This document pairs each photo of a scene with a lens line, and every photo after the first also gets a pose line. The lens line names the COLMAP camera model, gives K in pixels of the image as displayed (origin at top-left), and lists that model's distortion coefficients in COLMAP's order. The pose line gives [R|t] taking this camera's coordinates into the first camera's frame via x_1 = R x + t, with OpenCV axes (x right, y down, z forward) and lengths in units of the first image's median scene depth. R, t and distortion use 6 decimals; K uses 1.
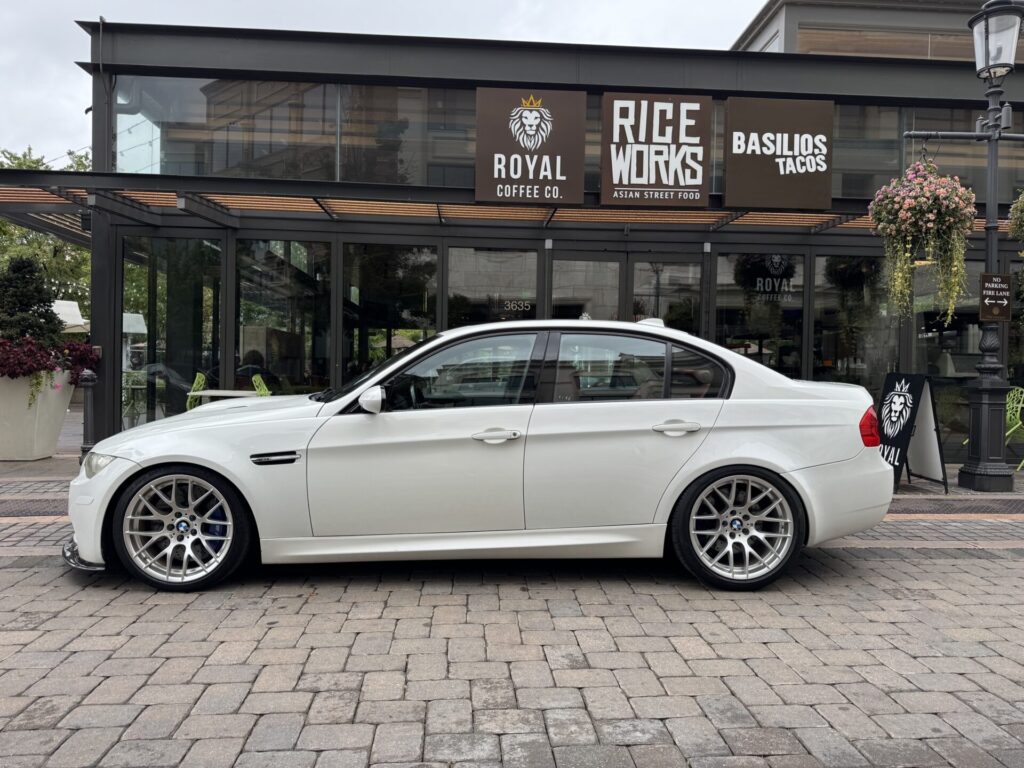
lens RADIAL K [[716.3, 0, 516.4], [0, 716.3, 387.8], [0, 0, 1]] dist [0.017003, -0.029483]
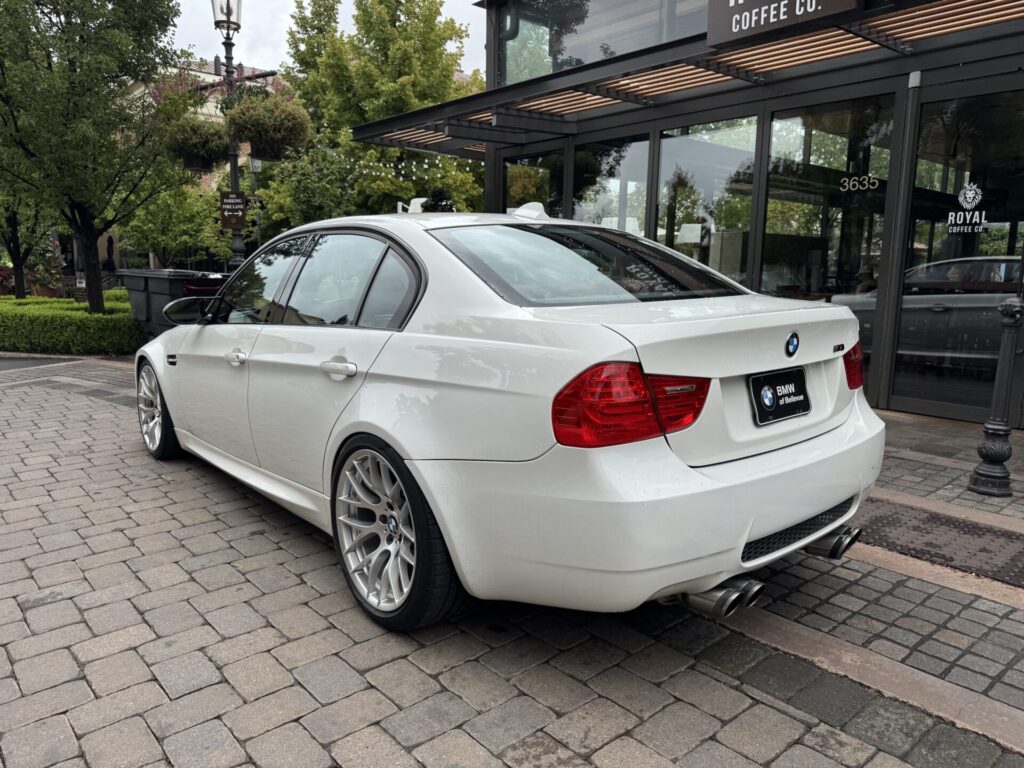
lens RADIAL K [[716.3, 0, 513.0], [0, 716.3, 390.1], [0, 0, 1]] dist [0.017003, -0.029483]
pose [[0.606700, 0.119149, -0.785951, 0.446723], [-0.011311, 0.989897, 0.141335, -0.012084], [0.794850, -0.076858, 0.601918, 0.363623]]
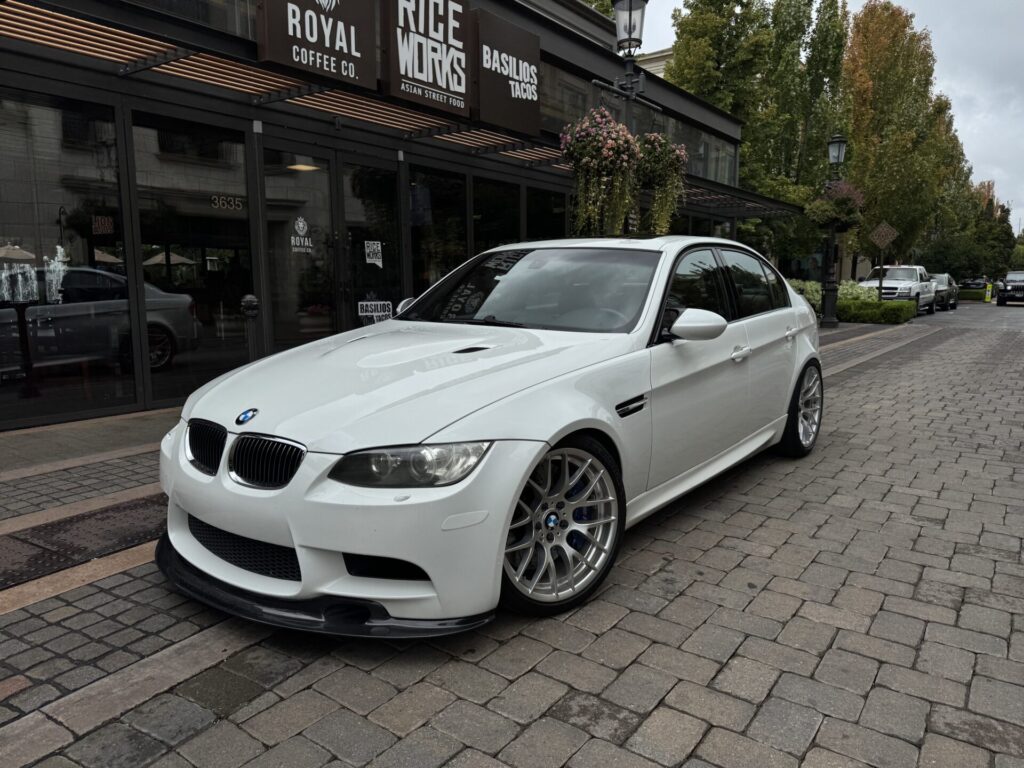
lens RADIAL K [[716.3, 0, 517.0], [0, 716.3, 379.4], [0, 0, 1]] dist [0.017003, -0.029483]
pose [[0.642413, -0.115169, 0.757656, -0.500062], [0.026591, 0.991398, 0.128152, -0.017301], [-0.765898, -0.062180, 0.639949, 0.292788]]
